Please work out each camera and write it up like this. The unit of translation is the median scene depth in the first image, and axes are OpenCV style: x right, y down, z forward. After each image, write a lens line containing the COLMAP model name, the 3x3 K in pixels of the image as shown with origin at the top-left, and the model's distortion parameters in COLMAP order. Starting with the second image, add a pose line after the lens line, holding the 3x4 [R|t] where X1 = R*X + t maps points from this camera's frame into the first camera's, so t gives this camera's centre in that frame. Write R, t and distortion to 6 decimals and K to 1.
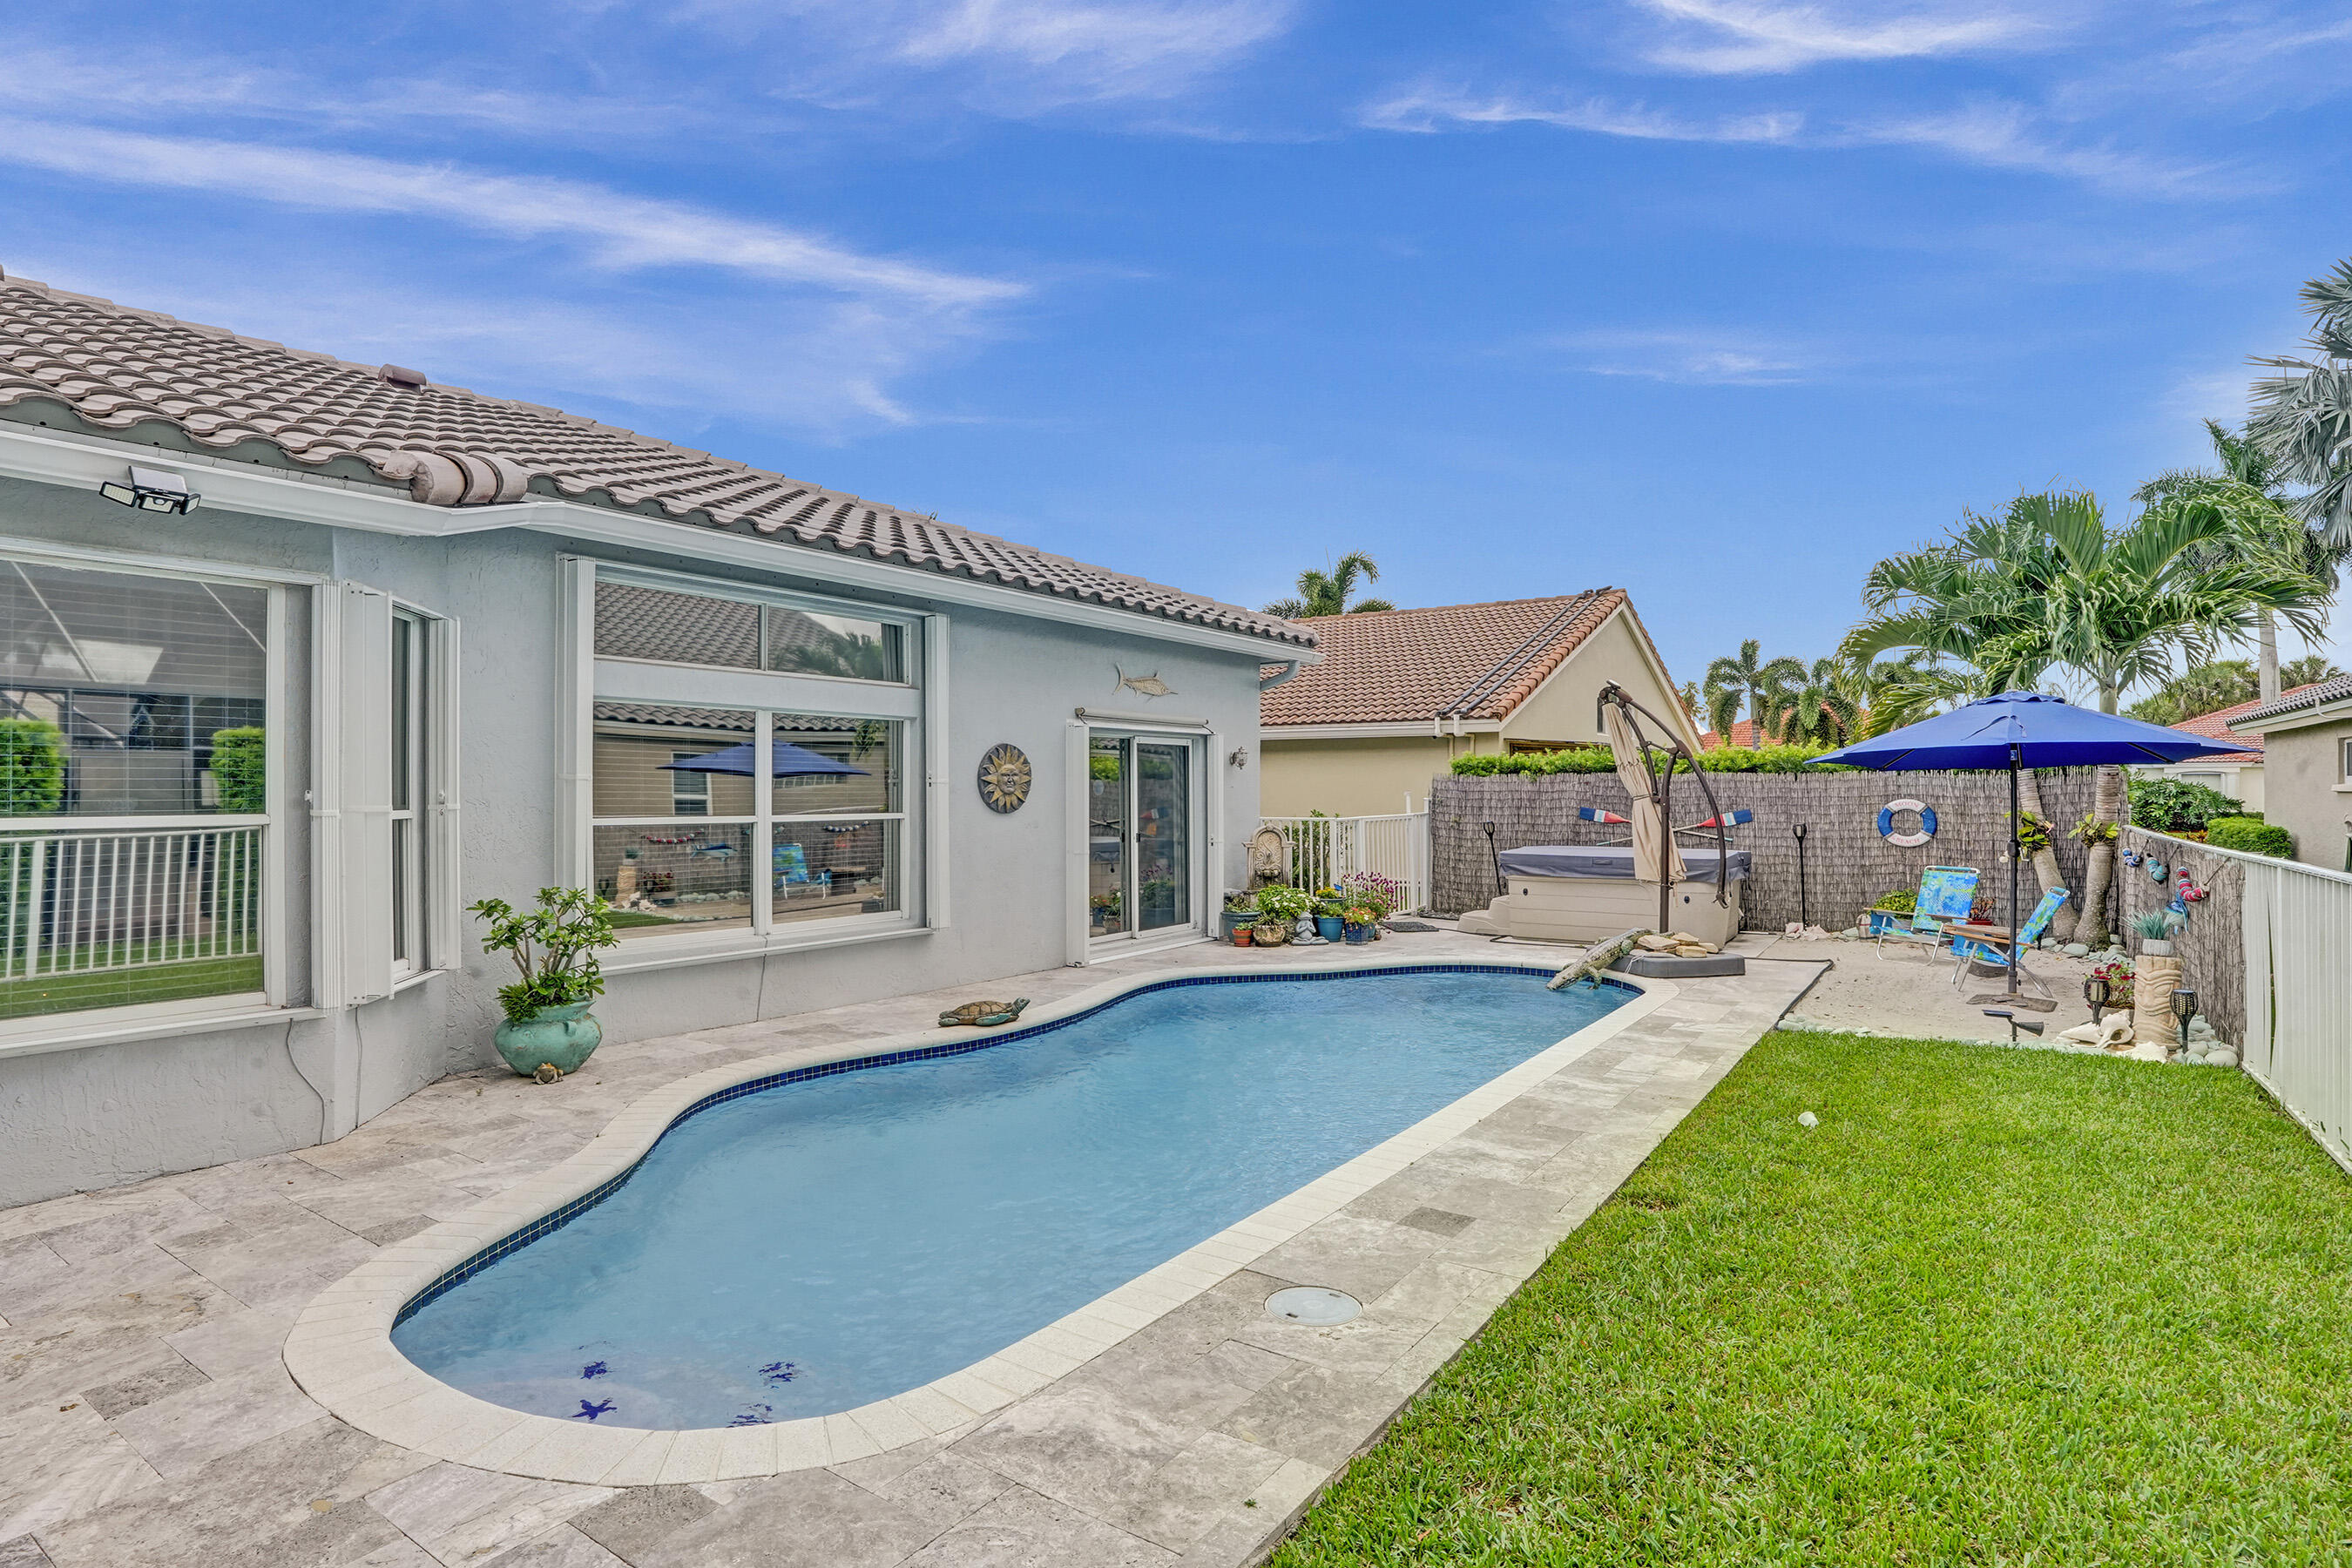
lens RADIAL K [[1271.8, 0, 1186.5], [0, 1271.8, 792.5], [0, 0, 1]] dist [-0.002688, -0.000858]
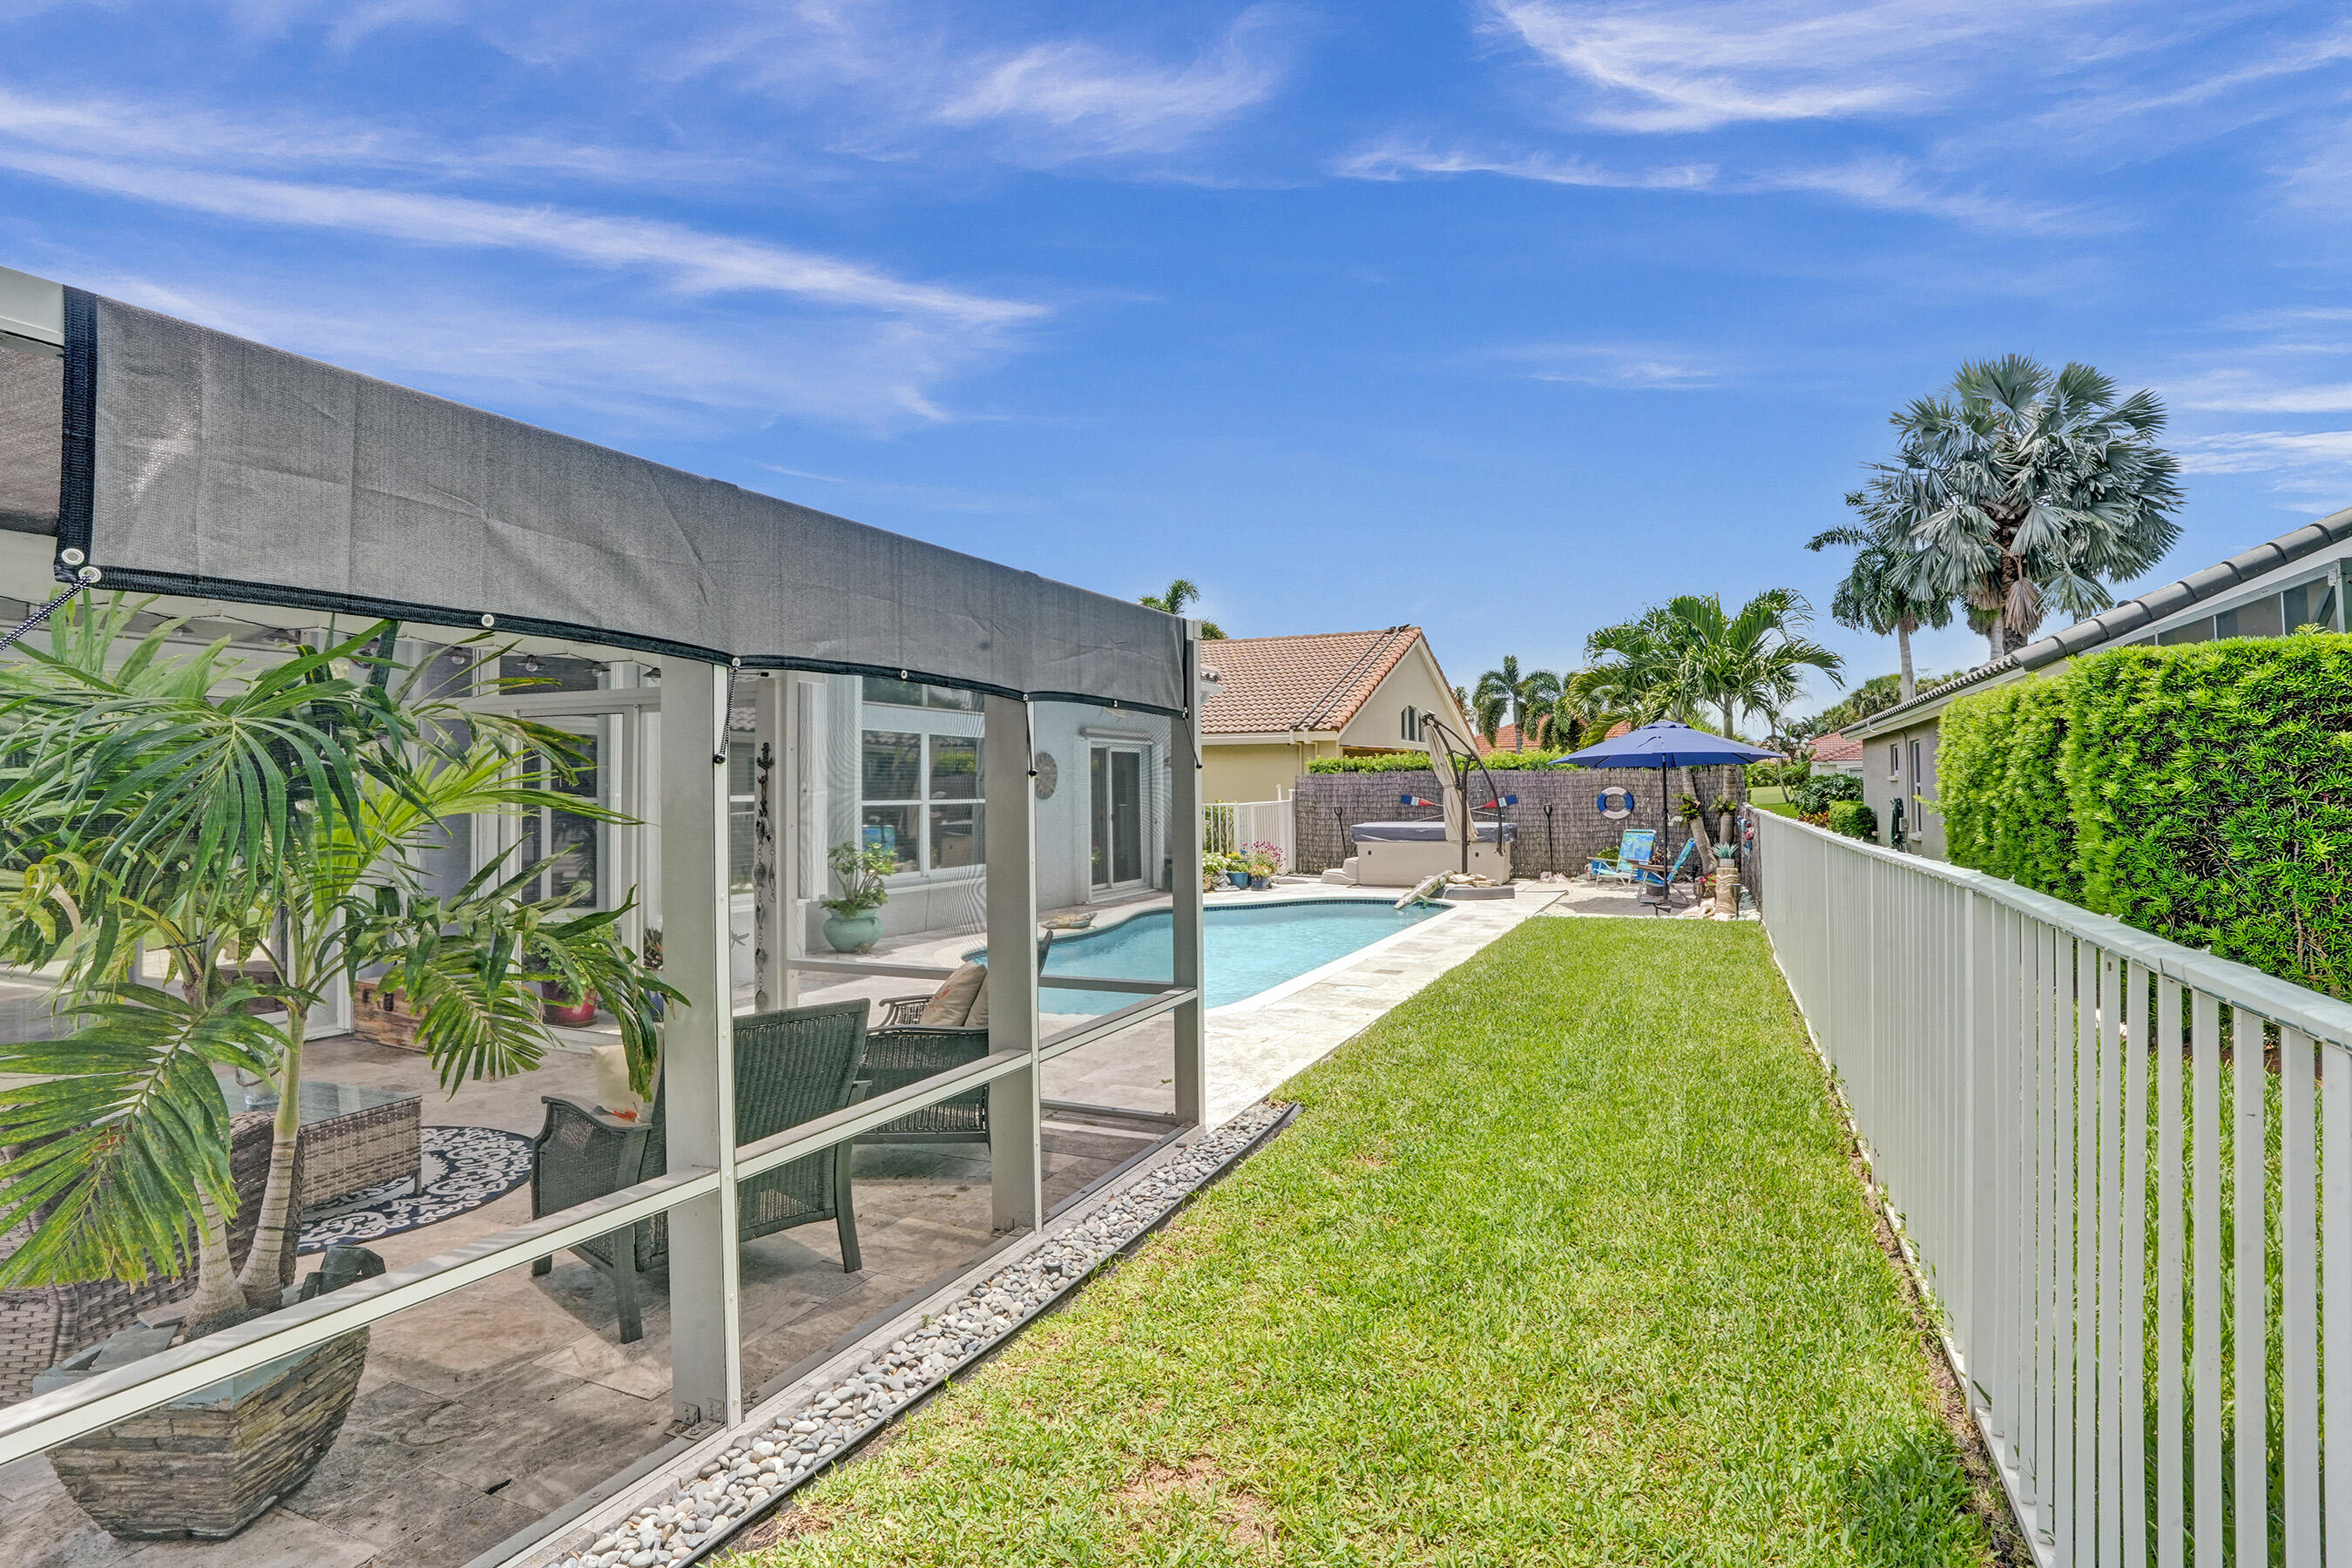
lens RADIAL K [[1271.8, 0, 1168.9], [0, 1271.8, 783.3], [0, 0, 1]] dist [-0.002688, -0.000858]
pose [[0.988288, -0.007266, 0.152426, -0.184856], [0.008464, 0.999938, -0.007211, 0.007117], [-0.152364, 0.008417, 0.988289, -0.408075]]
